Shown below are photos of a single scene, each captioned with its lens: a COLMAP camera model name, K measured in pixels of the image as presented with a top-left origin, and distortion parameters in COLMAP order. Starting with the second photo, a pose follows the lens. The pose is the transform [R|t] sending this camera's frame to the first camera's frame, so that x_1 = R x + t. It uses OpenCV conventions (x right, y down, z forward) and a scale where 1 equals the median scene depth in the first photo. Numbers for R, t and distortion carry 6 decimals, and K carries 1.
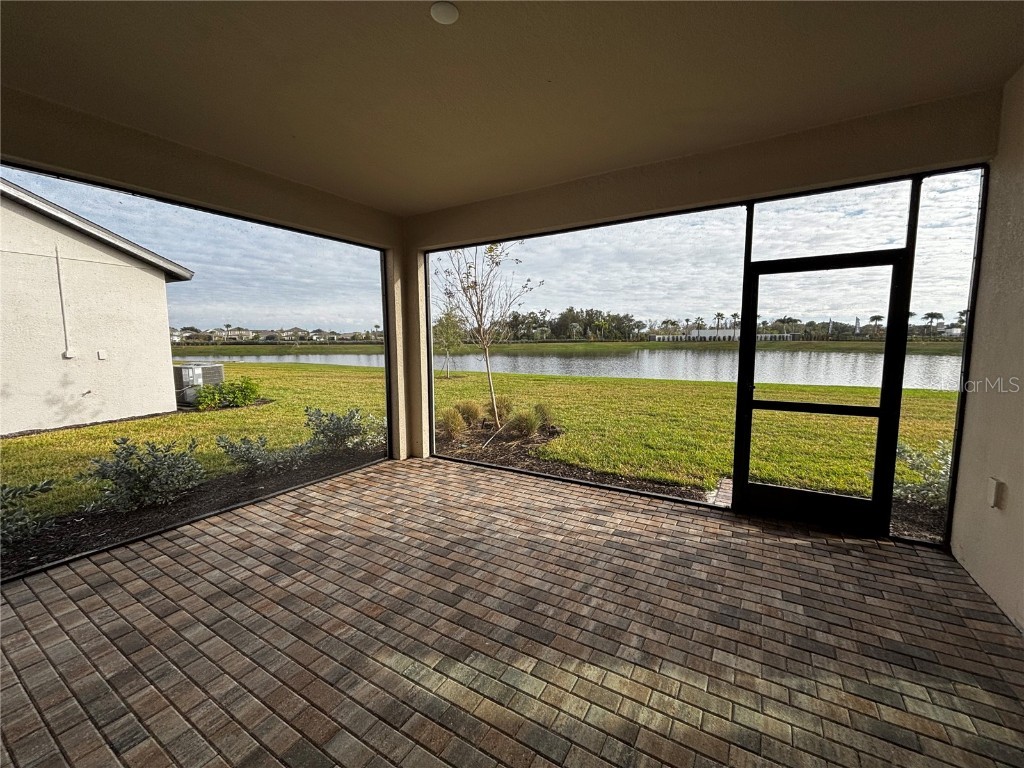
lens RADIAL K [[416.2, 0, 511.4], [0, 416.2, 381.0], [0, 0, 1]] dist [0.000860, -0.000286]
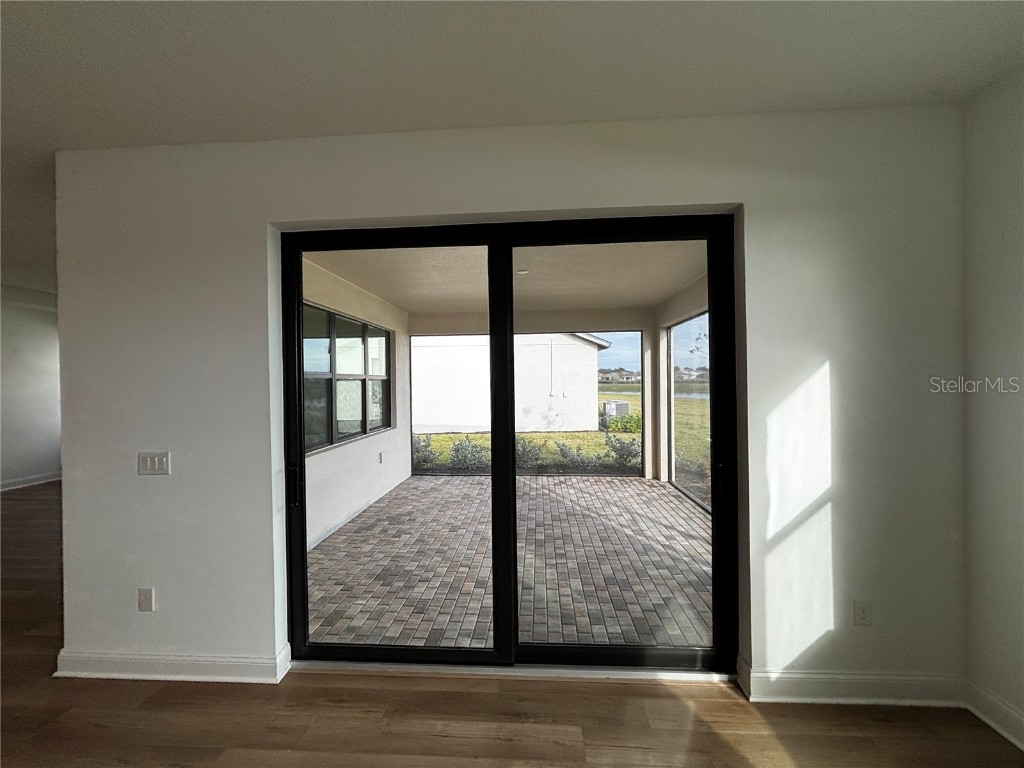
lens RADIAL K [[416.2, 0, 511.4], [0, 416.2, 381.0], [0, 0, 1]] dist [0.000860, -0.000286]
pose [[0.464113, 0.002053, -0.885774, 0.987389], [-0.084275, 0.995563, -0.041850, -0.048848], [0.881758, 0.094072, 0.462227, -0.080494]]
